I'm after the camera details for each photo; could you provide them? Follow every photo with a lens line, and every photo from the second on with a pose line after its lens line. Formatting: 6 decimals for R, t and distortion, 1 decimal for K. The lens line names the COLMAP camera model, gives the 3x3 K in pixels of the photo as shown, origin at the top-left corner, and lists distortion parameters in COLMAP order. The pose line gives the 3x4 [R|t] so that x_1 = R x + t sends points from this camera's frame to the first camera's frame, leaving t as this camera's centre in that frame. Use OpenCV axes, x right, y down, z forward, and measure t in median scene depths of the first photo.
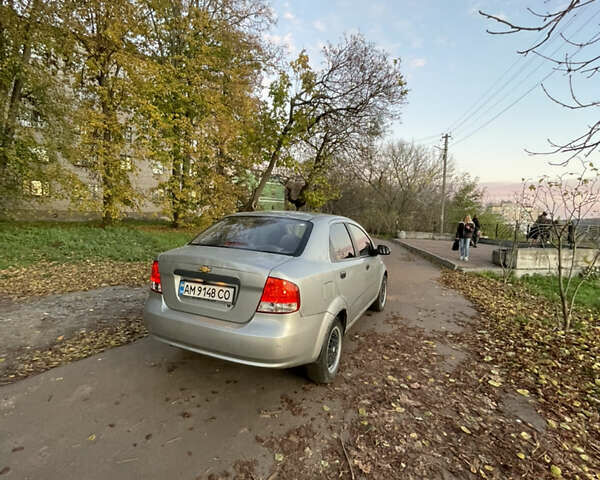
lens RADIAL K [[323.6, 0, 301.9], [0, 323.6, 241.5], [0, 0, 1]] dist [0.001417, -0.002231]
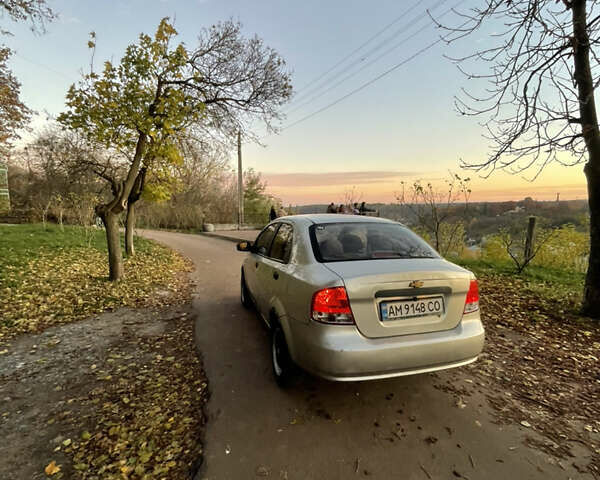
lens RADIAL K [[323.6, 0, 300.5], [0, 323.6, 242.4], [0, 0, 1]] dist [0.001417, -0.002231]
pose [[0.763338, -0.100184, 0.638184, -0.473837], [0.080840, 0.994950, 0.059497, -0.049309], [-0.640922, 0.006174, 0.767581, 0.204202]]
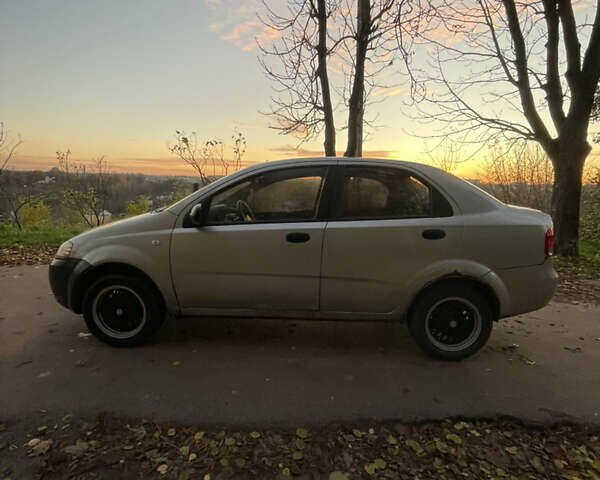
lens RADIAL K [[323.6, 0, 300.9], [0, 323.6, 240.0], [0, 0, 1]] dist [0.001417, -0.002231]
pose [[-0.366252, -0.192170, 0.910456, -0.476794], [0.032250, 0.975233, 0.218816, -0.052063], [-0.929957, 0.109504, -0.350983, 0.911981]]
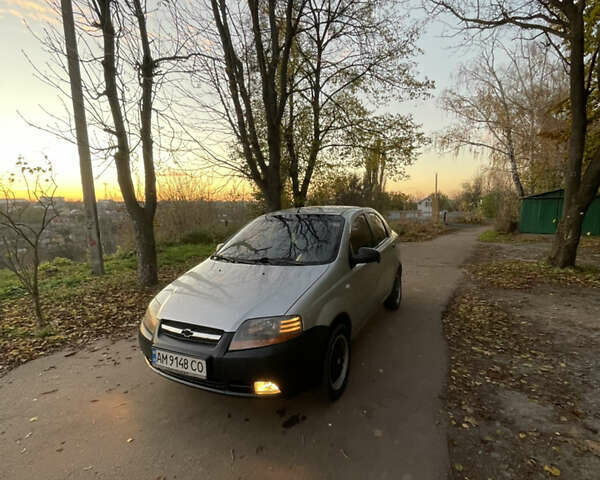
lens RADIAL K [[323.6, 0, 301.4], [0, 323.6, 237.9], [0, 0, 1]] dist [0.001417, -0.002231]
pose [[-0.997549, -0.026231, 0.064875, -0.010174], [-0.014594, 0.984684, 0.173736, -0.118301], [-0.068439, 0.172363, -0.982653, 1.392675]]
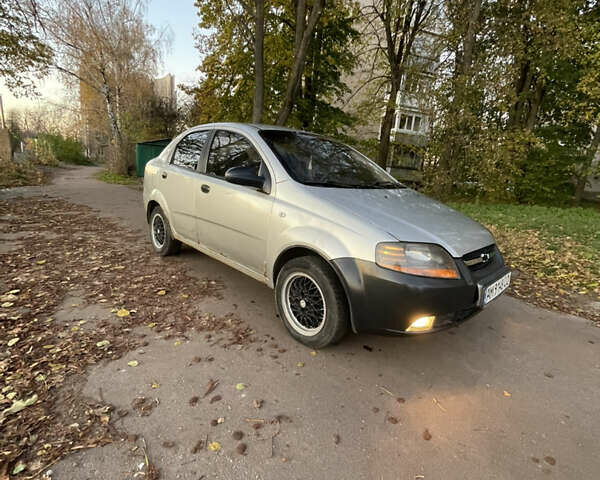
lens RADIAL K [[323.6, 0, 300.9], [0, 323.6, 238.2], [0, 0, 1]] dist [0.001417, -0.002231]
pose [[-0.380960, 0.129889, -0.915423, 0.536351], [-0.161379, 0.965544, 0.204159, 0.001768], [0.910399, 0.225506, -0.346873, 0.985377]]
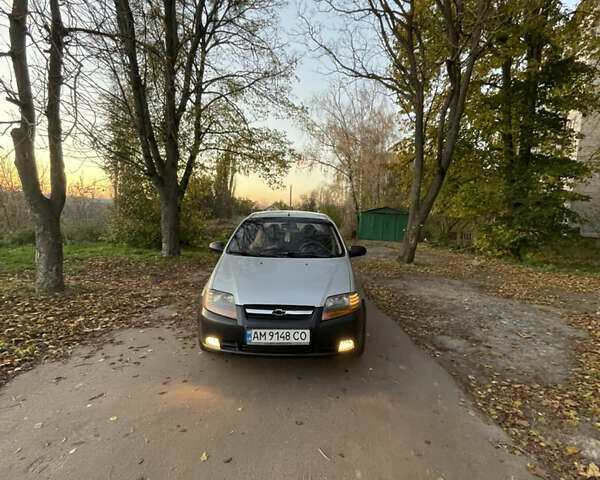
lens RADIAL K [[323.6, 0, 299.7], [0, 323.6, 239.1], [0, 0, 1]] dist [0.001417, -0.002231]
pose [[-0.915351, -0.044590, -0.400181, 0.310755], [-0.106882, 0.985104, 0.134710, -0.108355], [0.388213, 0.166080, -0.906481, 1.460063]]
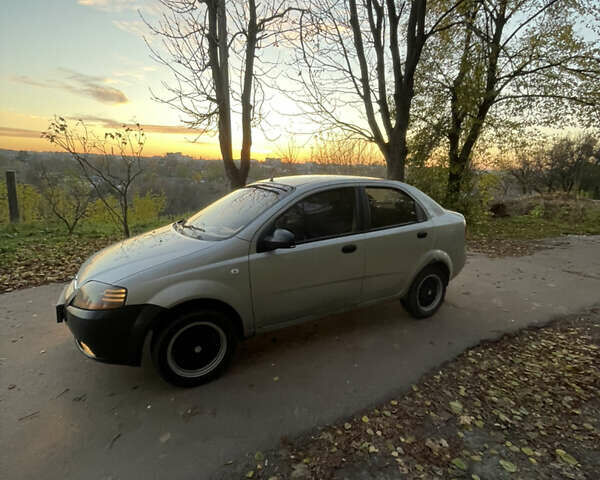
lens RADIAL K [[323.6, 0, 301.5], [0, 323.6, 239.3], [0, 0, 1]] dist [0.001417, -0.002231]
pose [[-0.802131, -0.180337, 0.569266, -0.332509], [-0.011390, 0.957756, 0.287357, -0.120156], [-0.597039, 0.224014, -0.770300, 1.186742]]
